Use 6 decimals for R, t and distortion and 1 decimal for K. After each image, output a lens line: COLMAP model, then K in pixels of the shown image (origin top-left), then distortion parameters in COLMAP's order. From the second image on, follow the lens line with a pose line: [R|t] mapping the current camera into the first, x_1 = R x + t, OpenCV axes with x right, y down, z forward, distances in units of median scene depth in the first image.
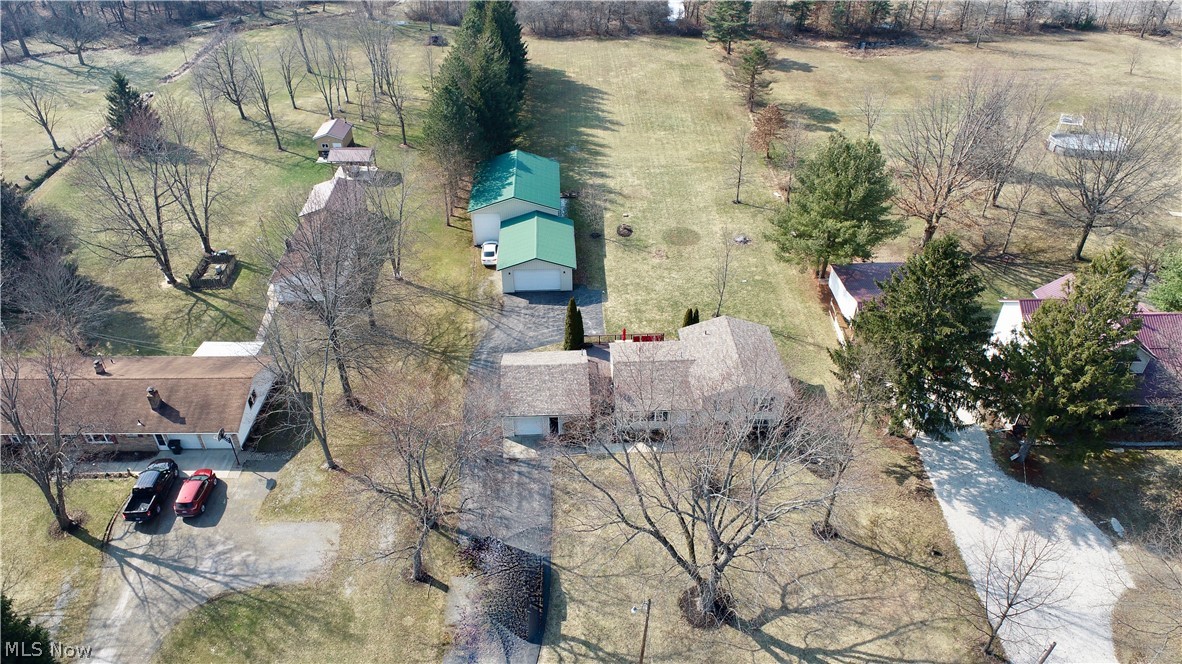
lens RADIAL K [[800.1, 0, 591.0], [0, 800.1, 332.0], [0, 0, 1]] dist [-0.000378, 0.003085]
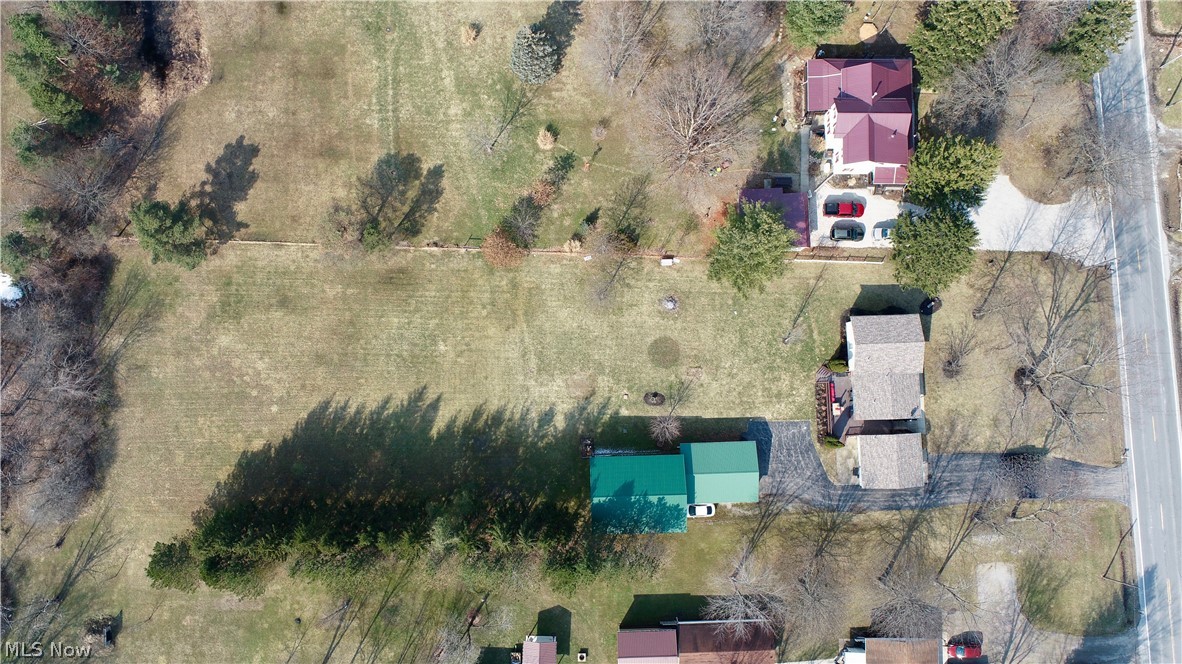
lens RADIAL K [[800.1, 0, 591.0], [0, 800.1, 332.0], [0, 0, 1]] dist [-0.000378, 0.003085]
pose [[0.017210, -0.997078, 0.074425, 0.071699], [0.585942, 0.070372, 0.807292, -1.628102], [-0.810170, 0.029716, 0.585441, 0.535362]]
